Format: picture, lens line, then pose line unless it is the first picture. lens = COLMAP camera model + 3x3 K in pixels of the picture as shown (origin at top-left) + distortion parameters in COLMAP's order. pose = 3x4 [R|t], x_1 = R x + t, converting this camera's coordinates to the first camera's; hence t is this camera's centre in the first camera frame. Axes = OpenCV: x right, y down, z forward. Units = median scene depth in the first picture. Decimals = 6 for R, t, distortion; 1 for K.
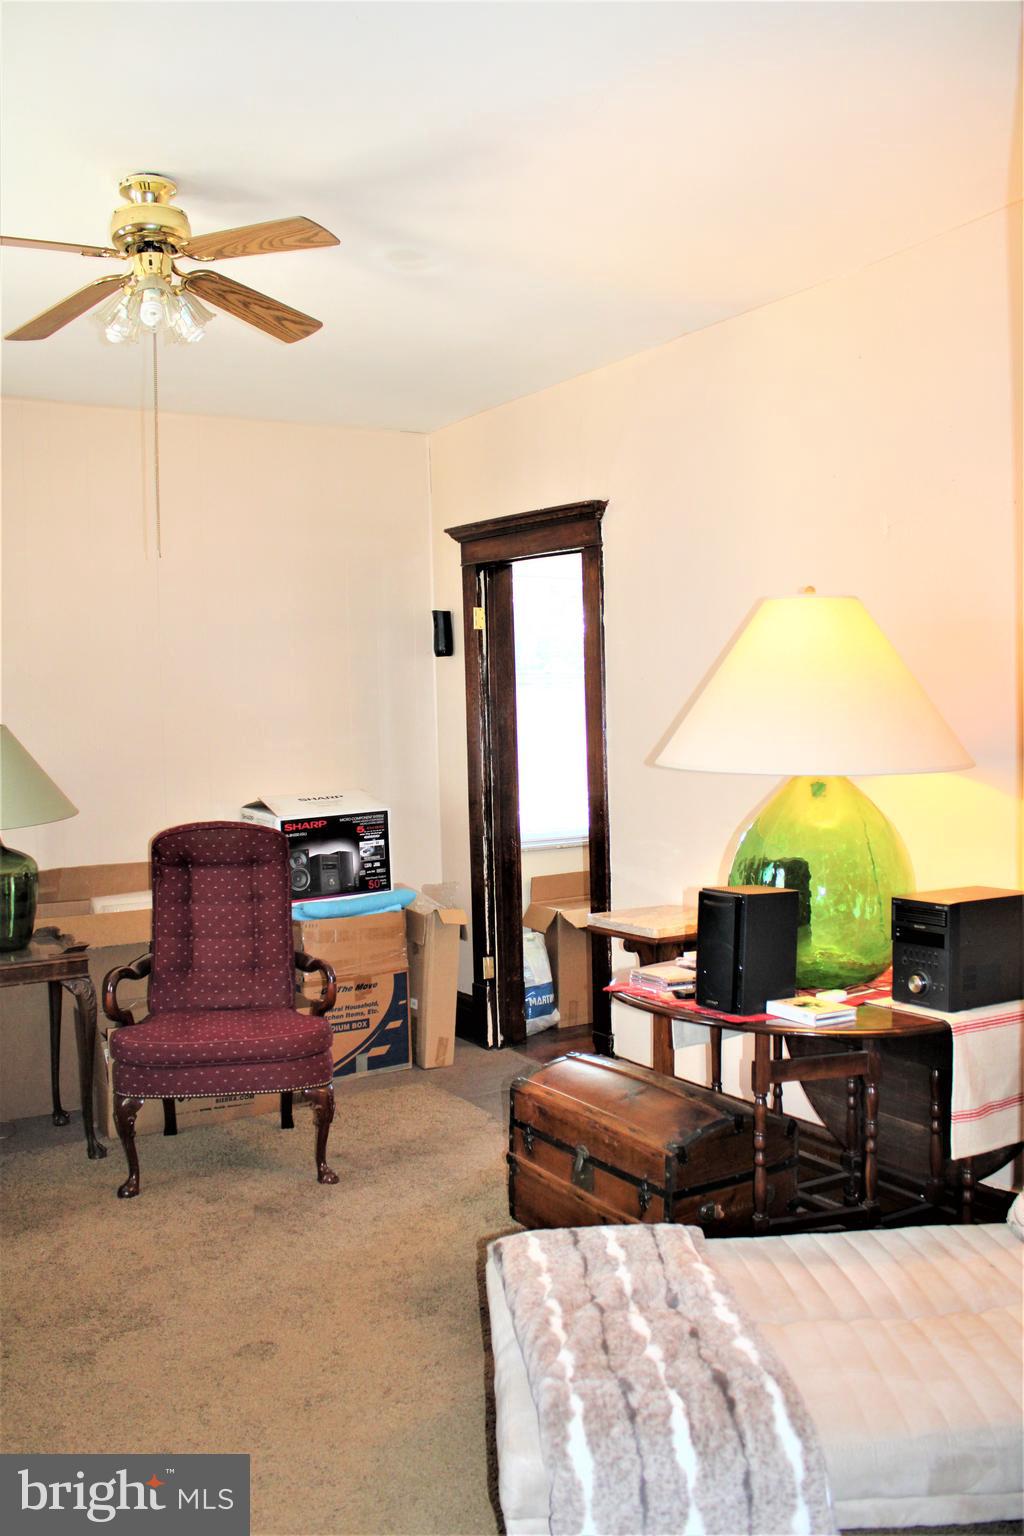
lens RADIAL K [[1271.8, 0, 529.7], [0, 1271.8, 768.9], [0, 0, 1]] dist [-0.162876, 0.143457]
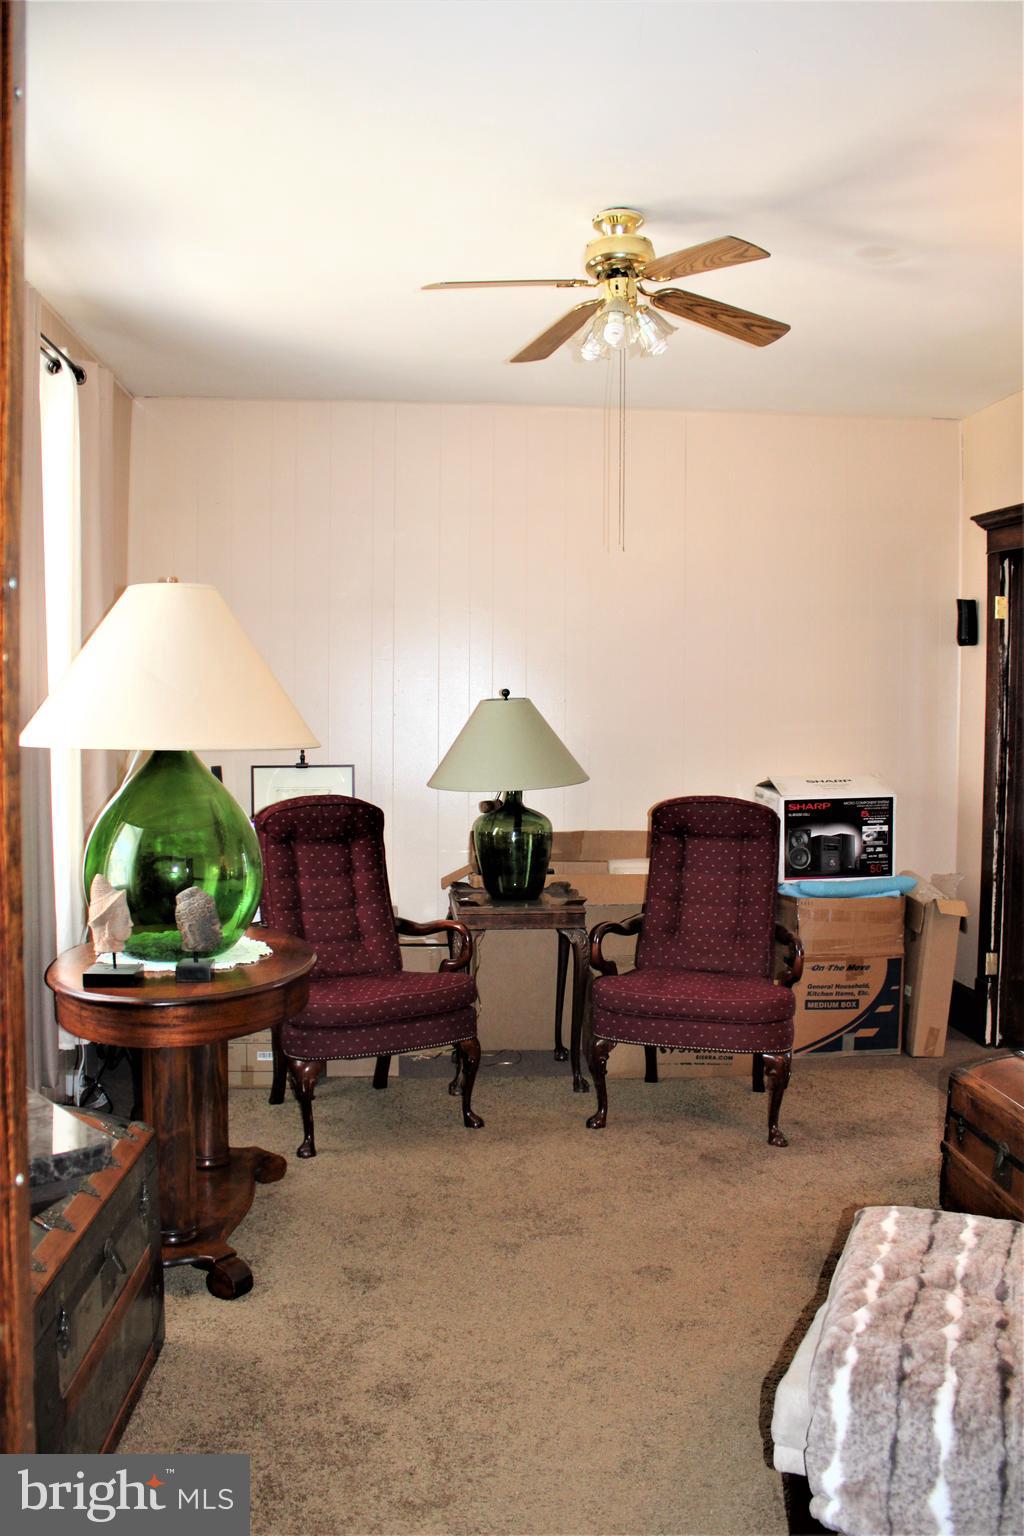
lens RADIAL K [[1271.8, 0, 529.7], [0, 1271.8, 768.9], [0, 0, 1]] dist [-0.162876, 0.143457]
pose [[0.889204, 0.053408, -0.454384, 0.118895], [-0.048145, 0.998572, 0.023155, 0.001756], [0.454971, 0.001286, 0.890505, -0.030595]]
